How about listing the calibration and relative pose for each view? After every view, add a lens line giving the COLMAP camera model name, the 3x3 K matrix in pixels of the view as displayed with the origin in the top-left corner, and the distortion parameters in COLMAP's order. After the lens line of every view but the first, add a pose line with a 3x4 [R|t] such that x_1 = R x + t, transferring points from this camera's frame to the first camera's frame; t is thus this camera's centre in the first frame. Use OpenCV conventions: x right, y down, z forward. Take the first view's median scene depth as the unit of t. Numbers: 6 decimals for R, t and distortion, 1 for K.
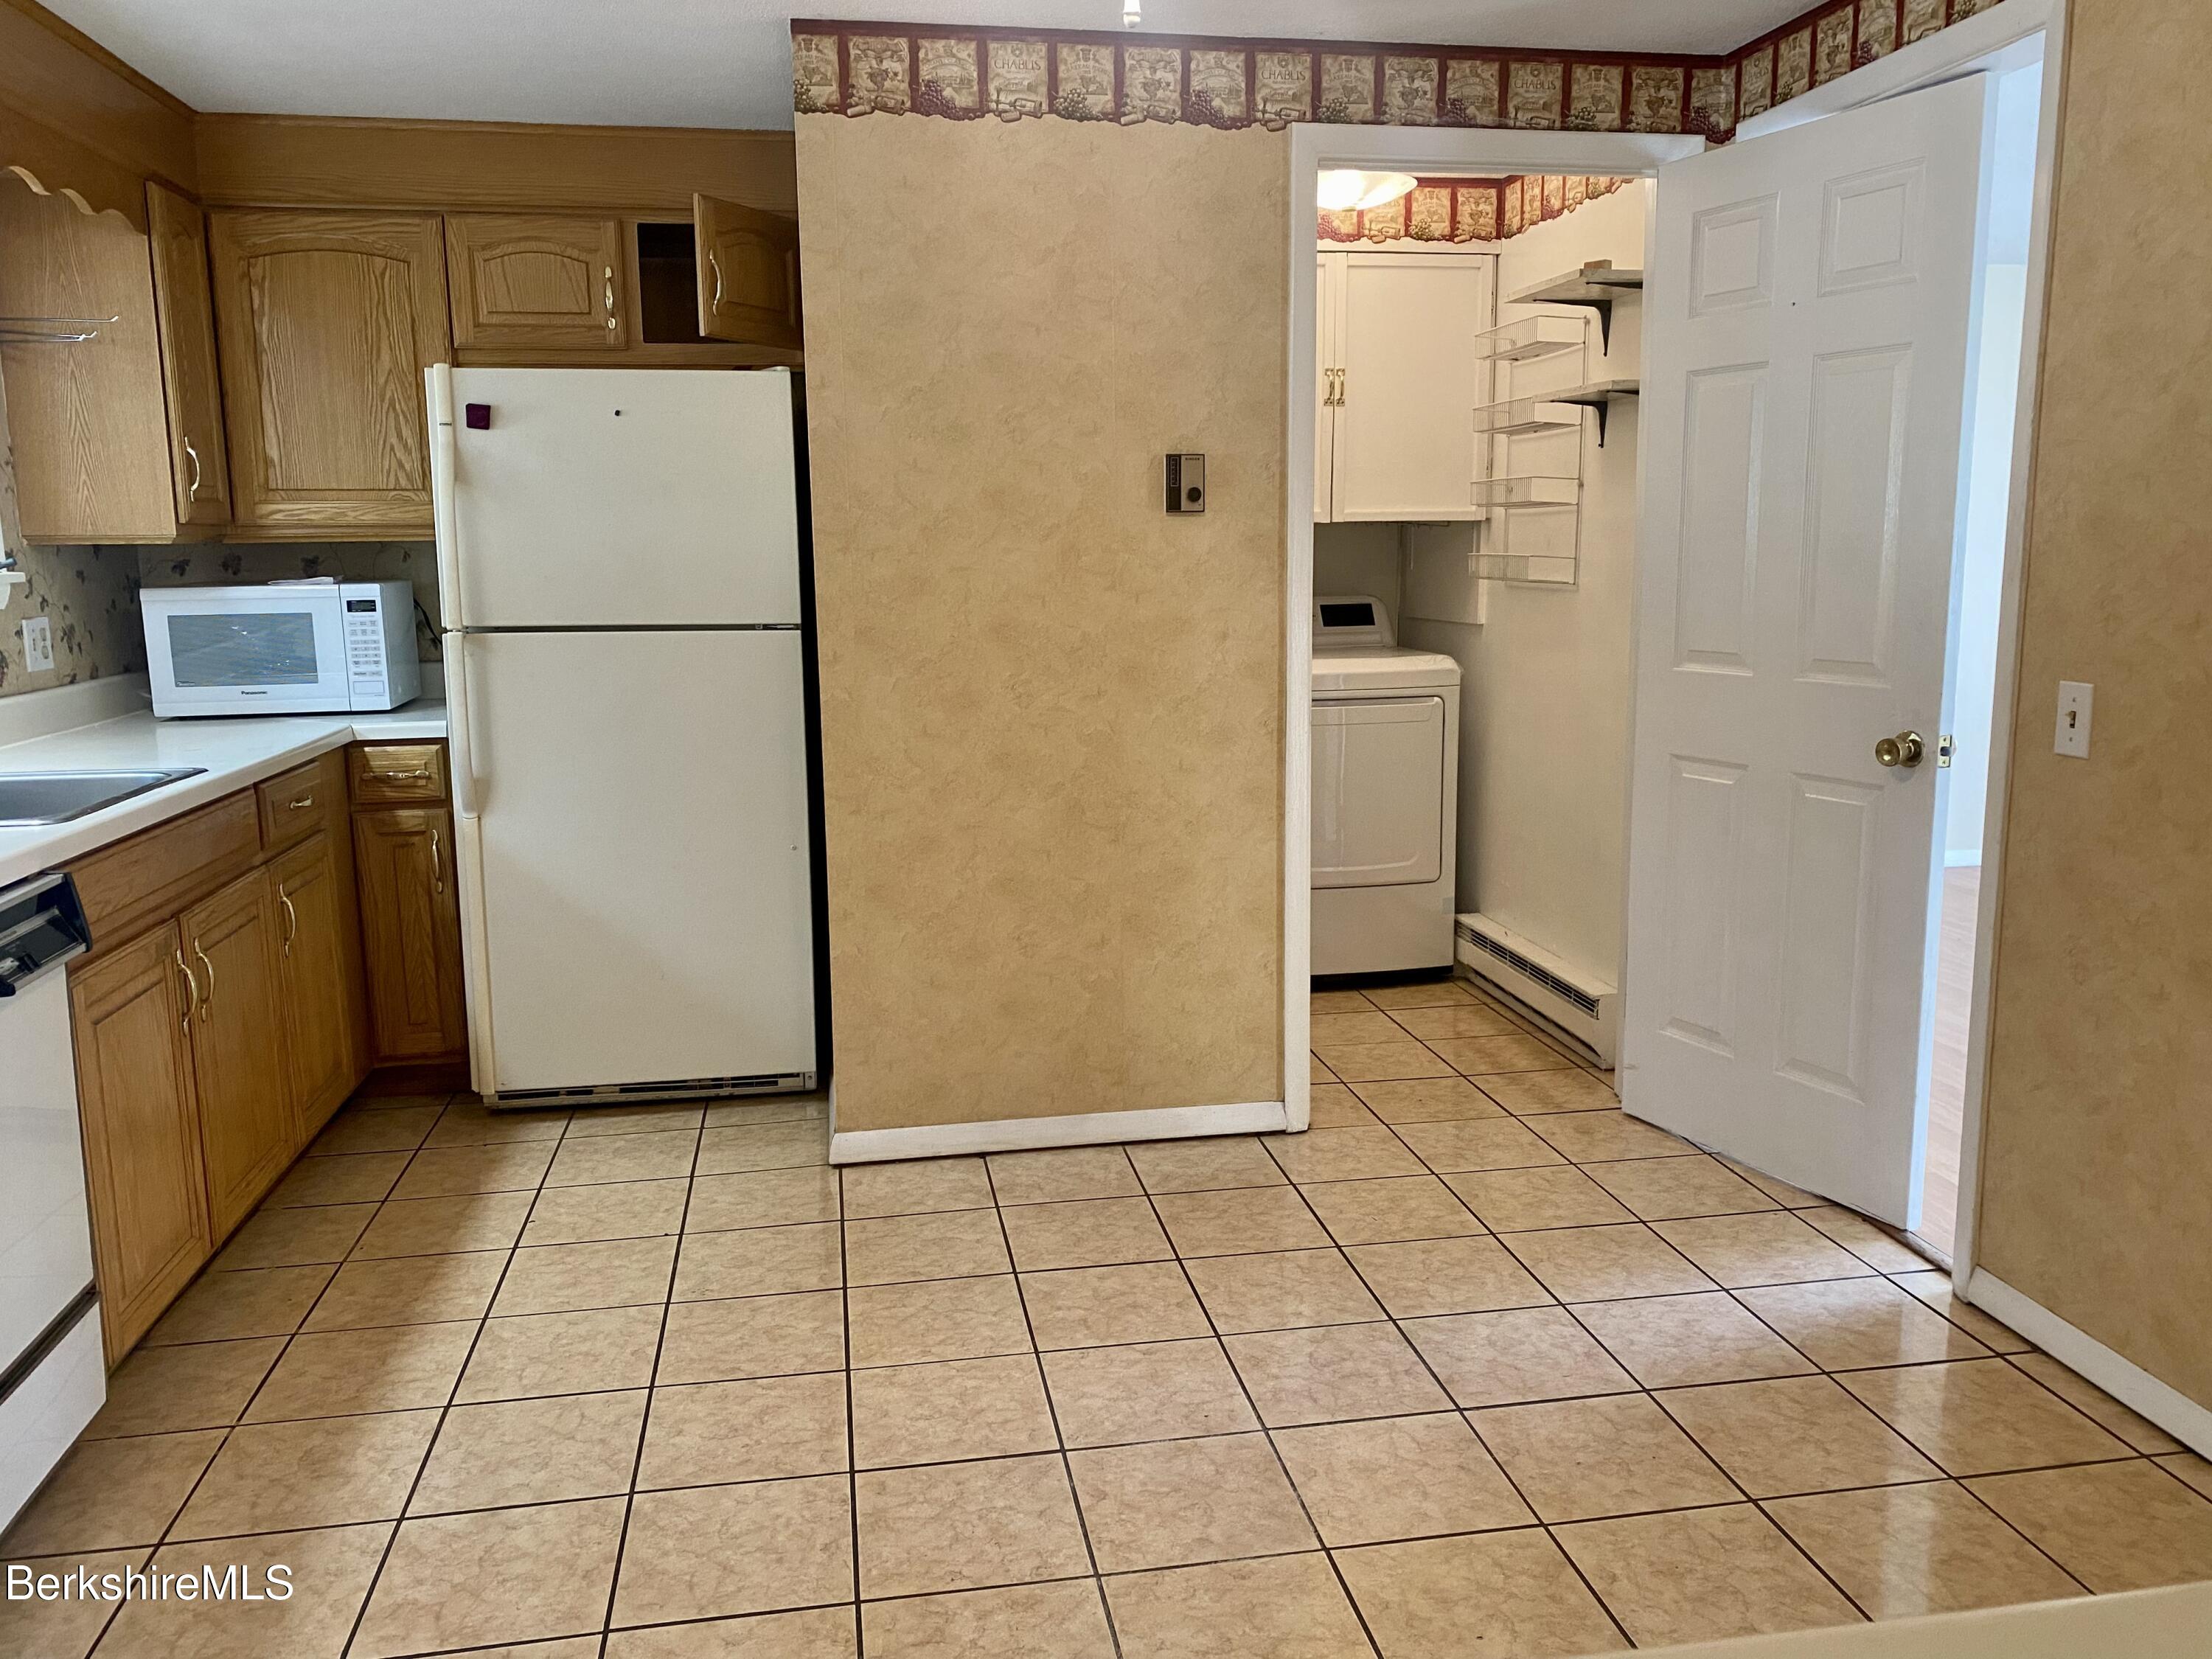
lens RADIAL K [[1667.3, 0, 1112.5], [0, 1667.3, 818.8], [0, 0, 1]] dist [0.007406, -0.027975]
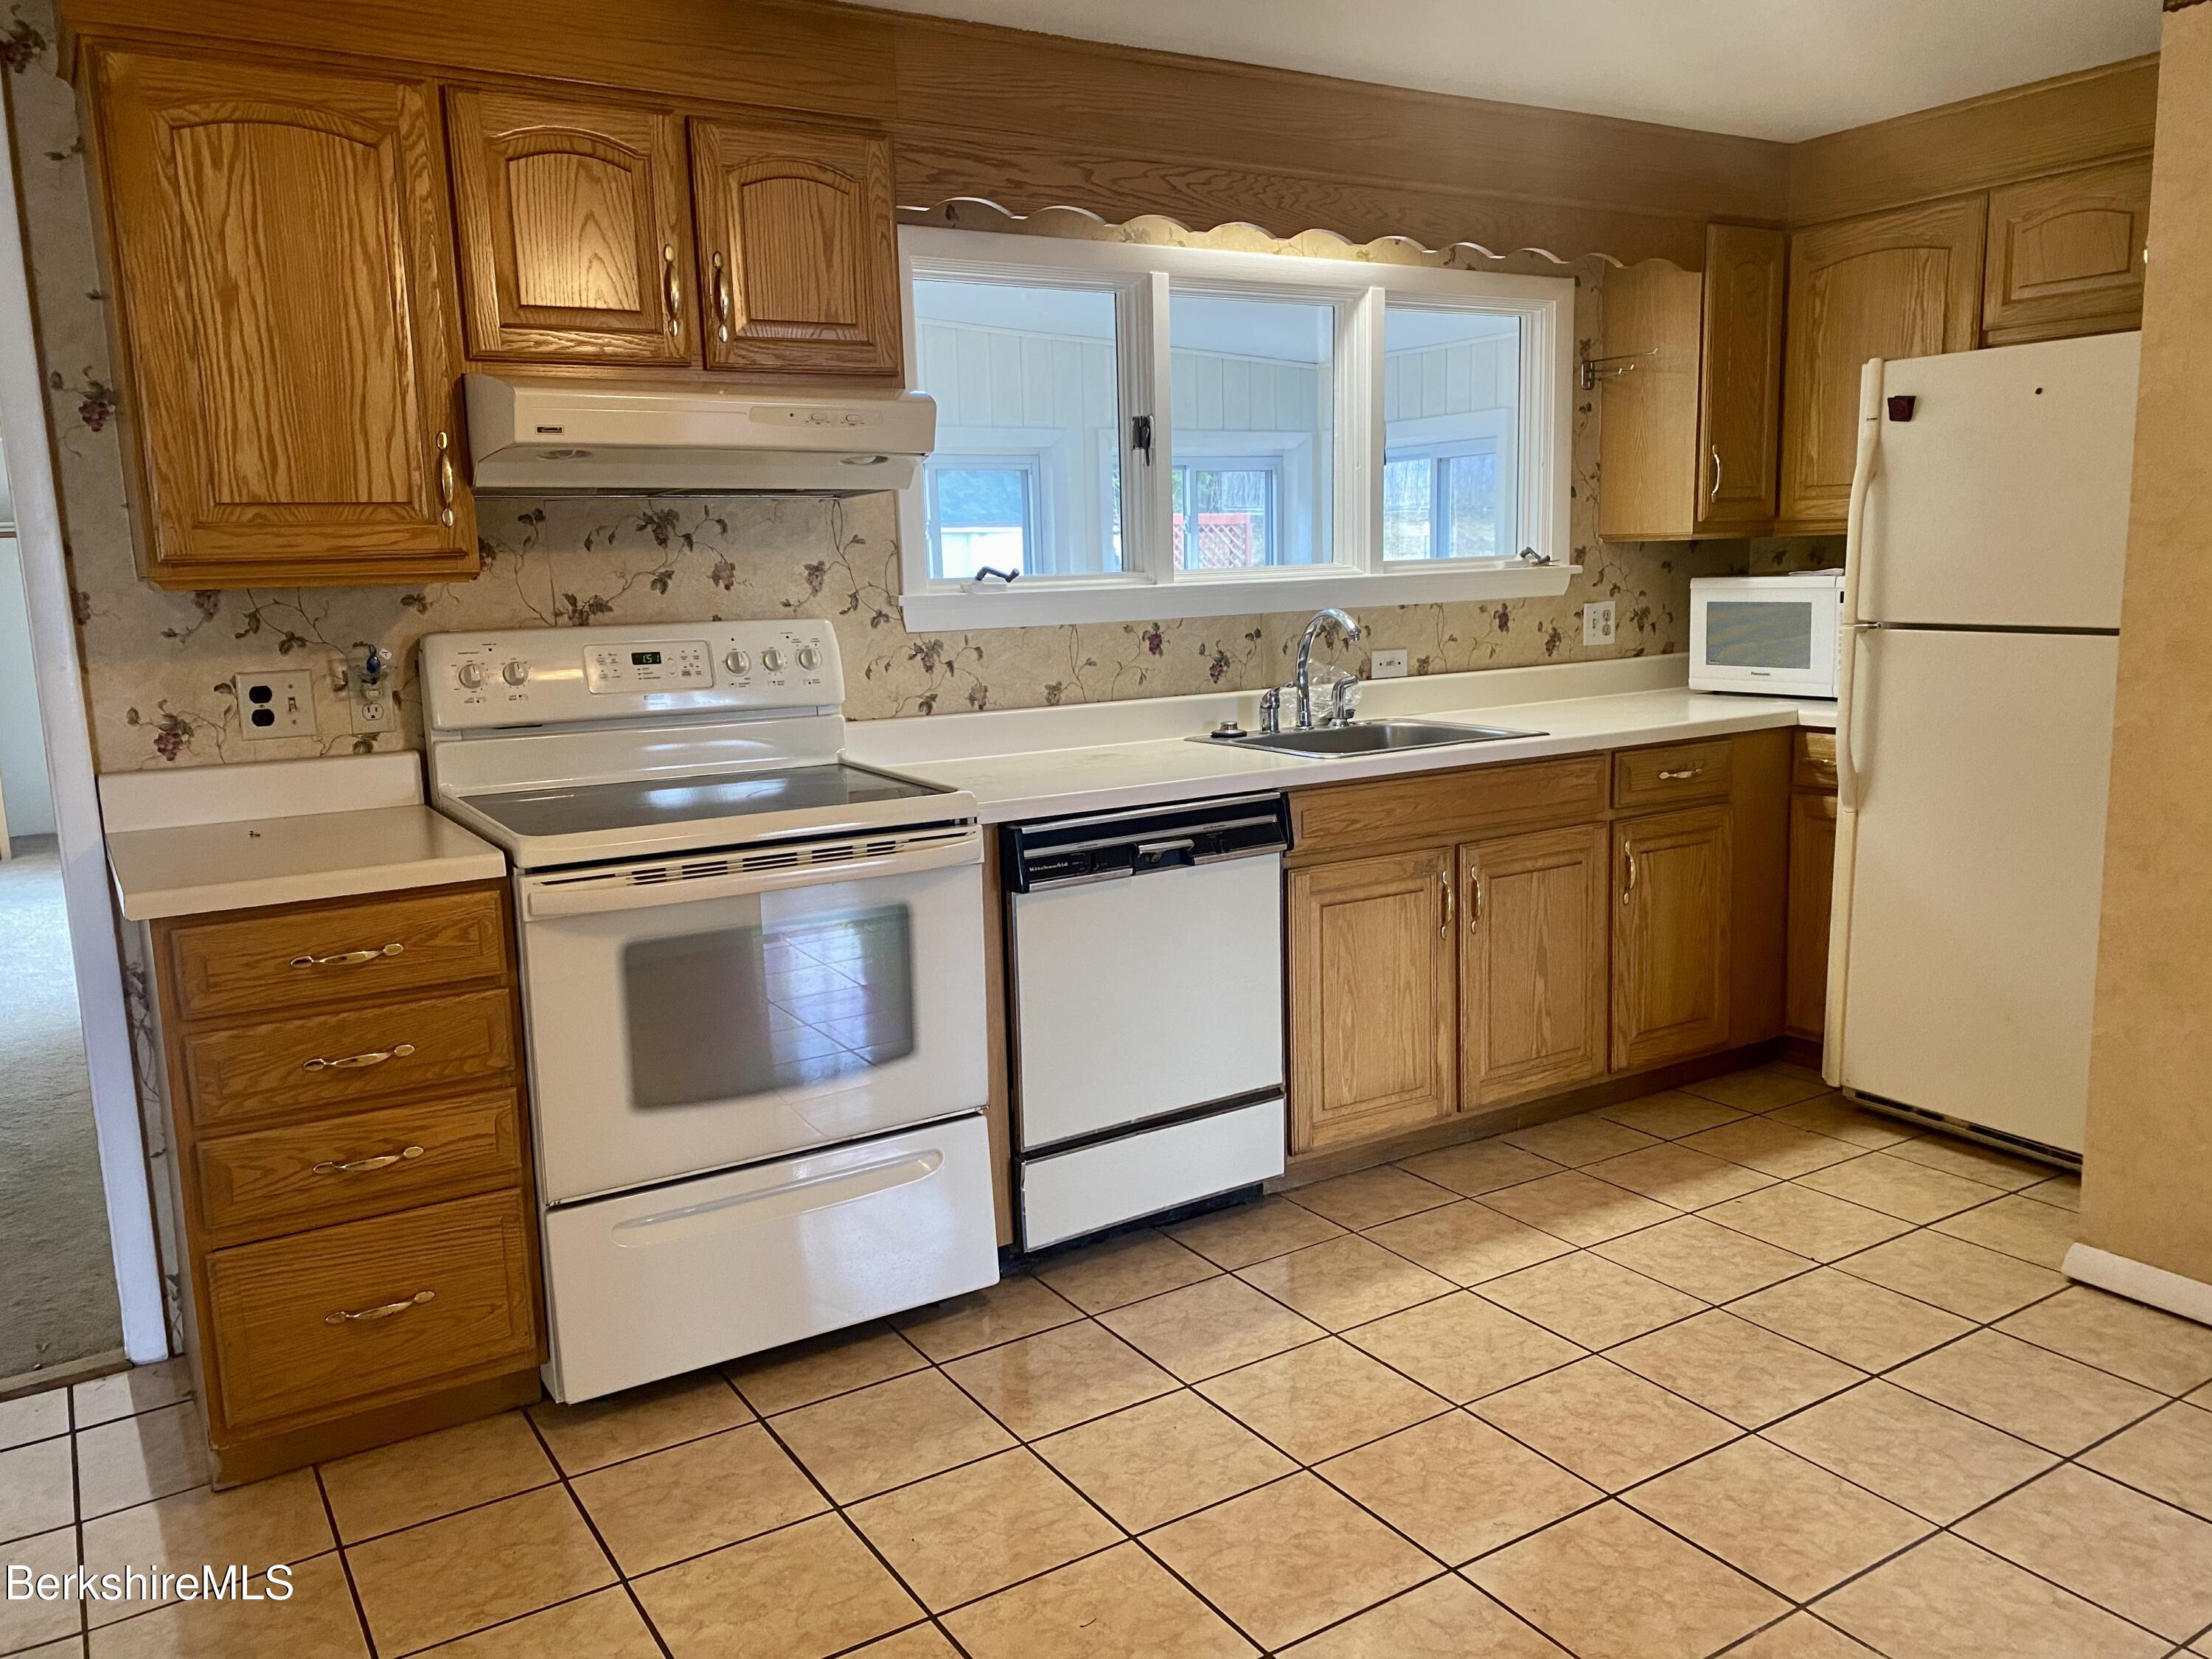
lens RADIAL K [[1667.3, 0, 1090.6], [0, 1667.3, 825.6], [0, 0, 1]] dist [0.007406, -0.027975]
pose [[0.356991, 0.146894, -0.922486, 0.401947], [-0.123751, 0.986290, 0.109164, -0.048019], [0.925874, 0.075187, 0.370275, 0.217788]]
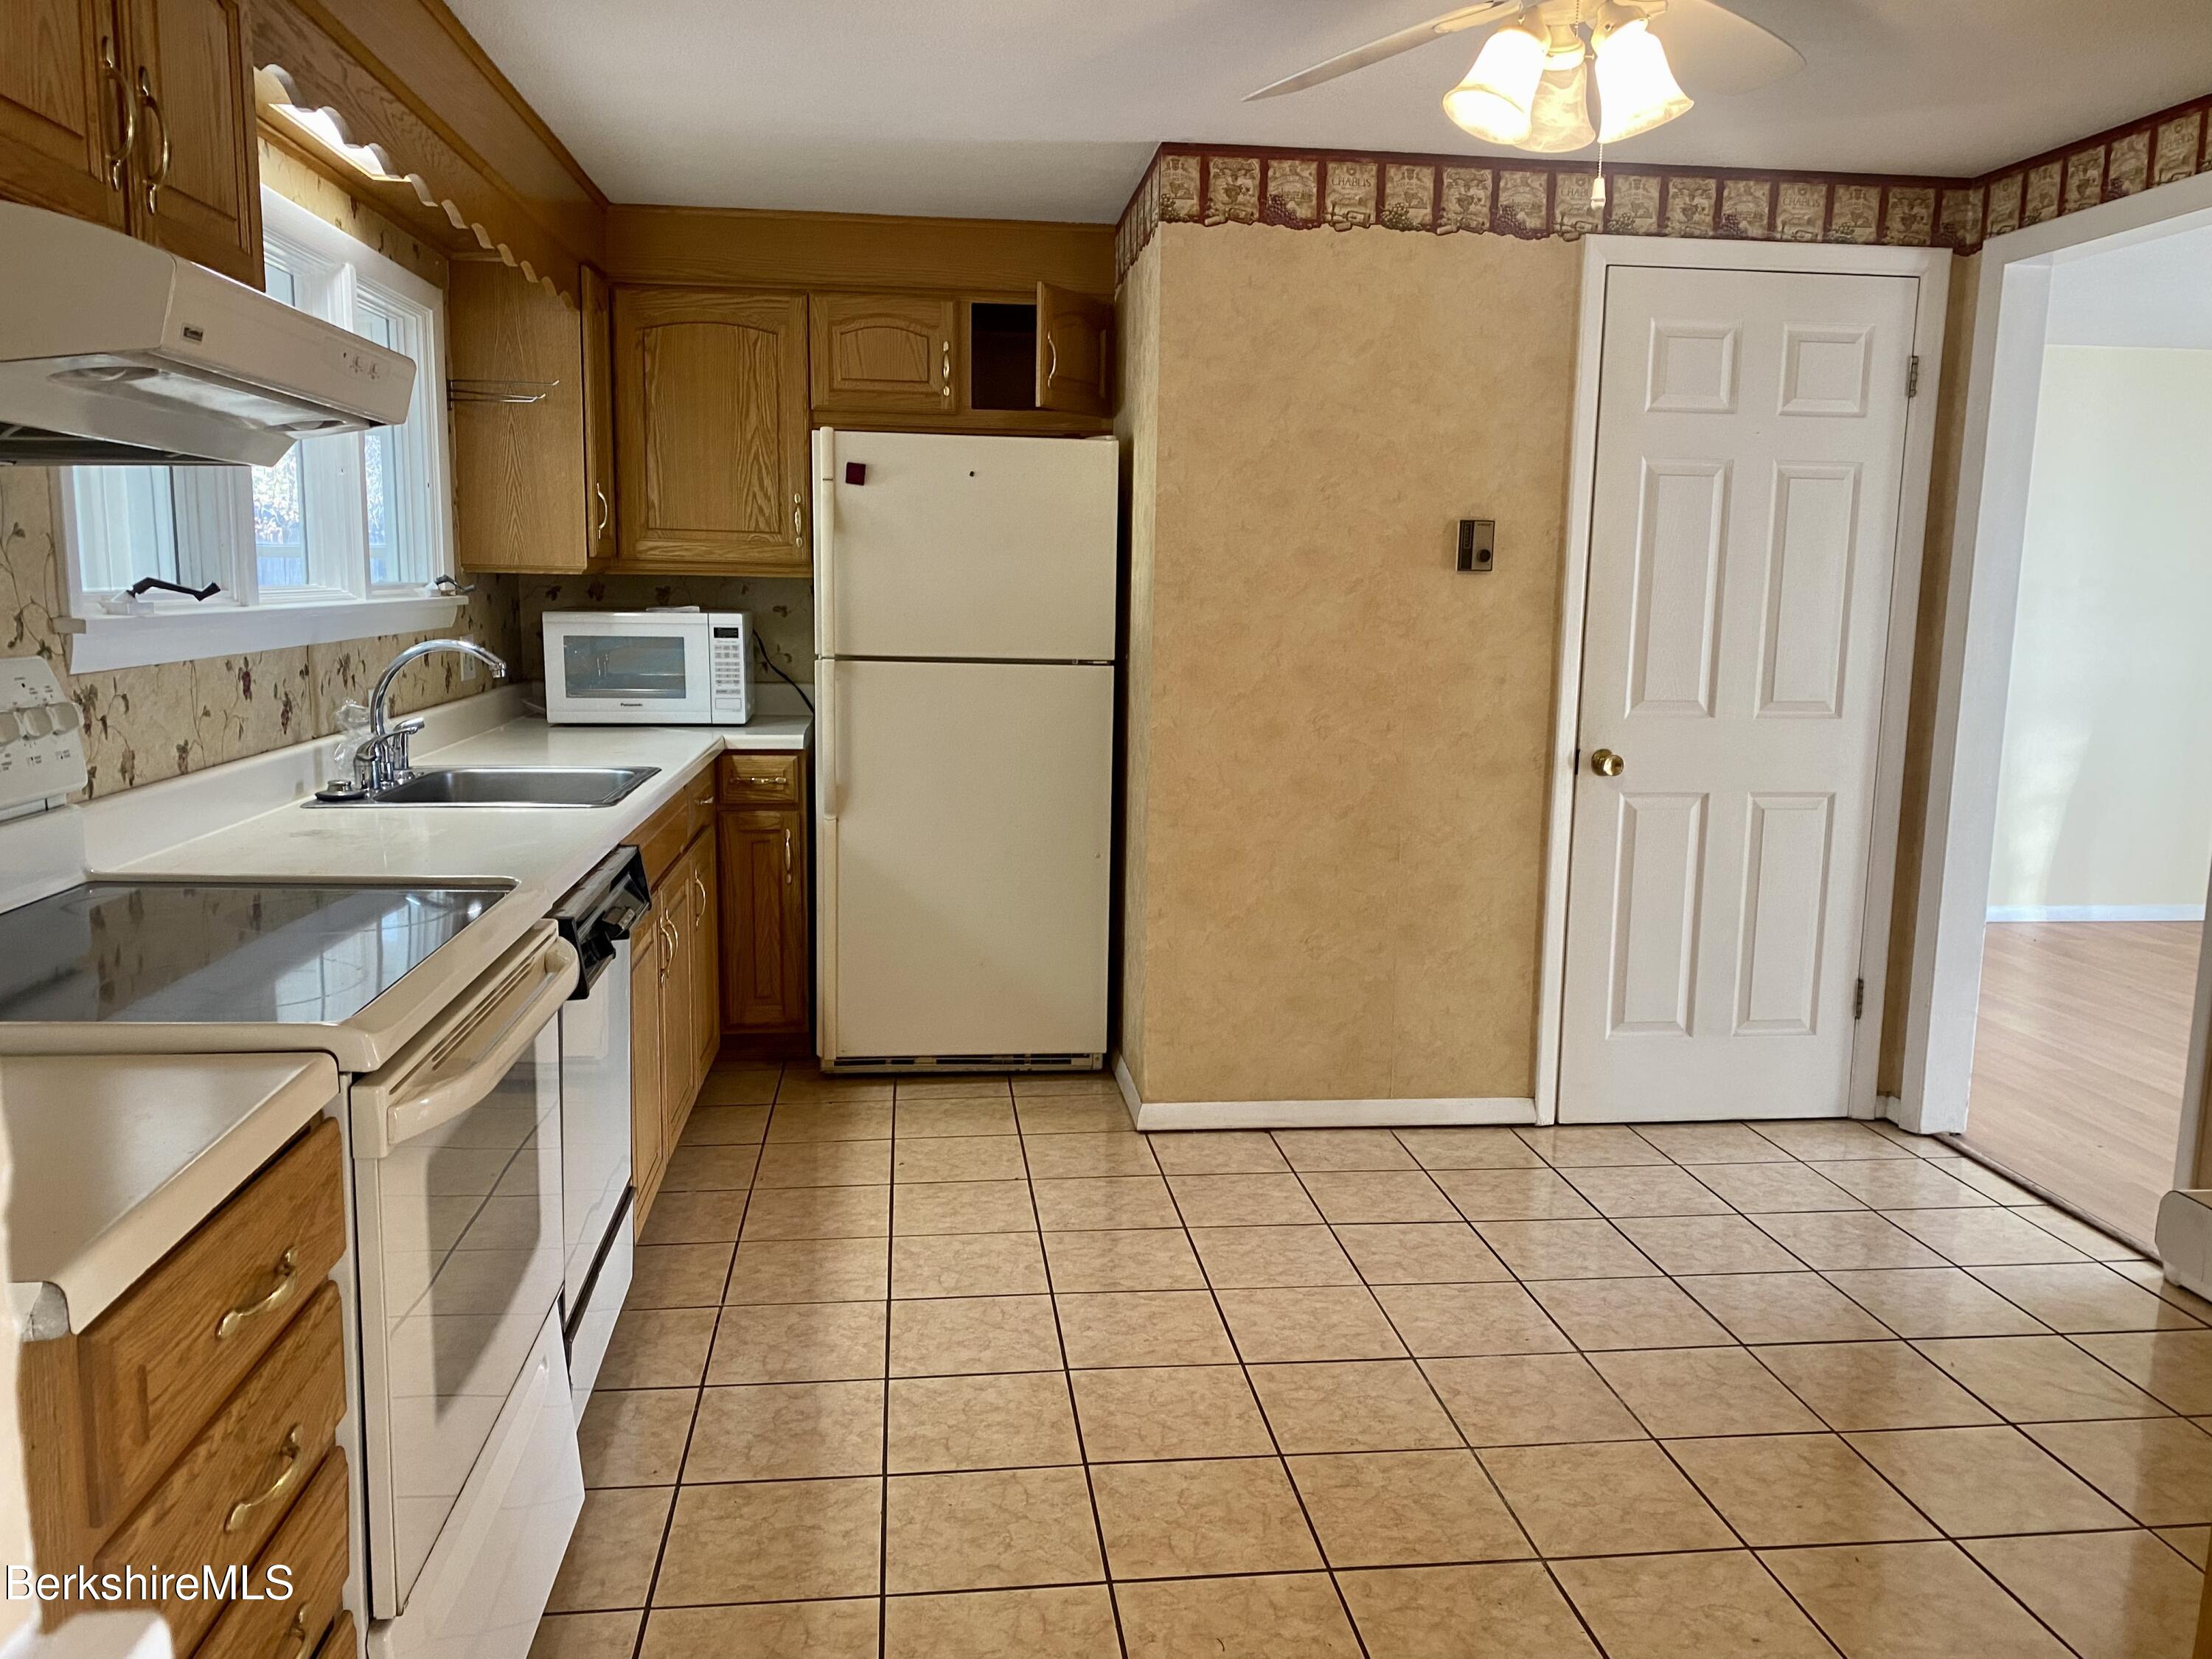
lens RADIAL K [[1667.3, 0, 1093.1], [0, 1667.3, 844.2], [0, 0, 1]] dist [0.007406, -0.027975]
pose [[0.997603, 0.035837, -0.059201, -0.141238], [-0.036105, 0.999342, -0.003472, 0.015076], [0.059038, 0.005601, 0.998240, -0.150300]]
